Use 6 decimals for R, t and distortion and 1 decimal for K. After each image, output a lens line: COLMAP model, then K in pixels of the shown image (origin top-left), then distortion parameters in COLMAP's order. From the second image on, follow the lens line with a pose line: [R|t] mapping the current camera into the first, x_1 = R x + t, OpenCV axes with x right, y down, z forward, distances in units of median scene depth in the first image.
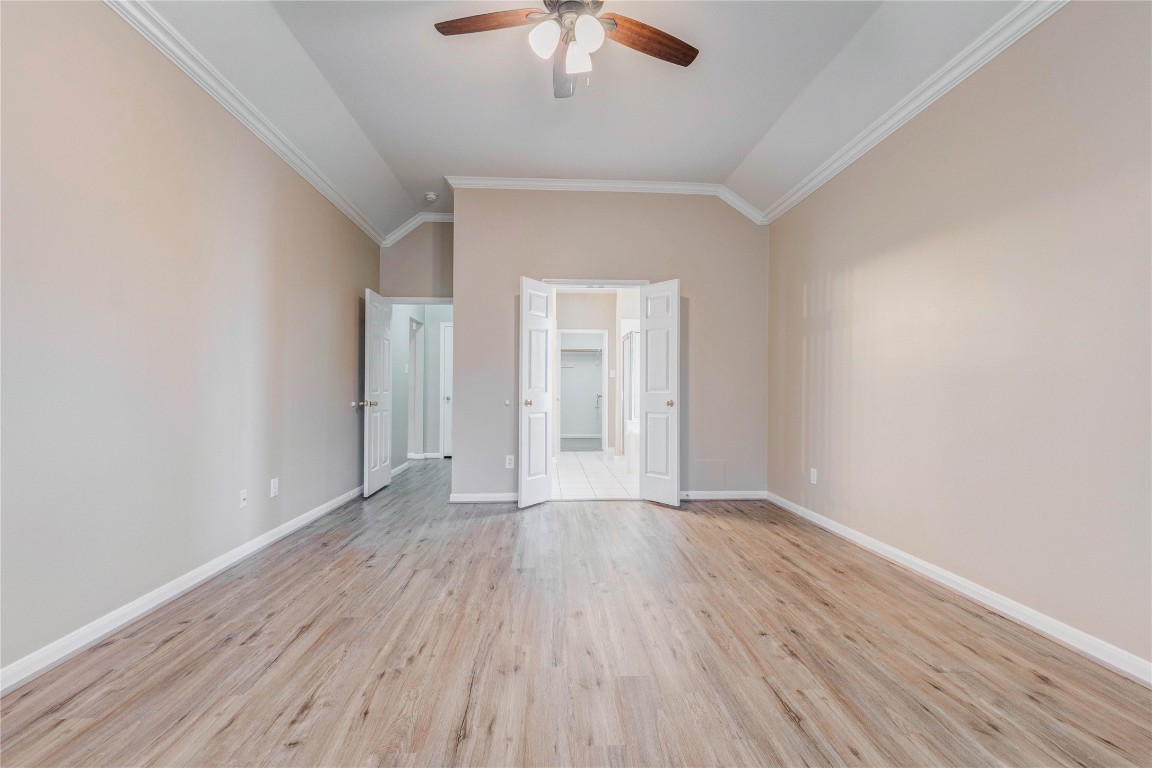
lens RADIAL K [[507.4, 0, 575.7], [0, 507.4, 387.8], [0, 0, 1]] dist [0.011930, -0.001017]
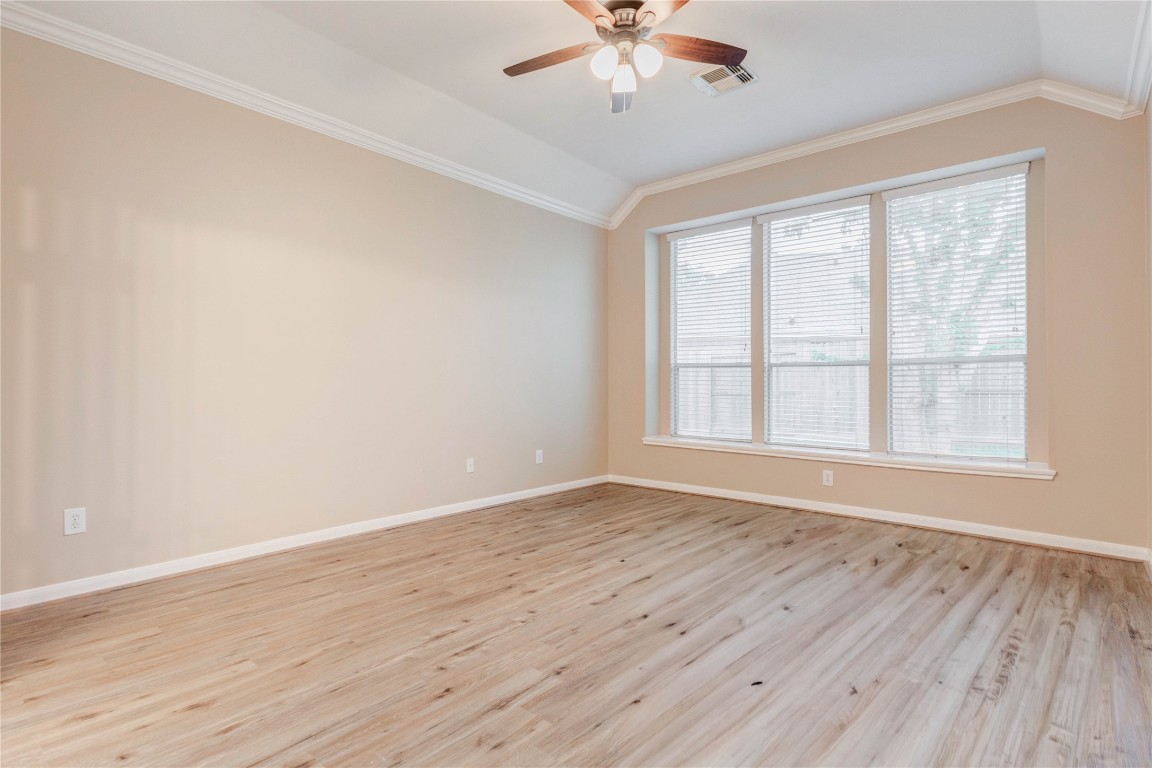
lens RADIAL K [[575.3, 0, 574.9], [0, 575.3, 385.5], [0, 0, 1]] dist [0.025899, -0.000013]
pose [[-0.717796, -0.008116, 0.696206, -0.652179], [-0.010151, 0.999948, 0.001190, 0.008711], [-0.696179, -0.006213, -0.717841, 1.590315]]
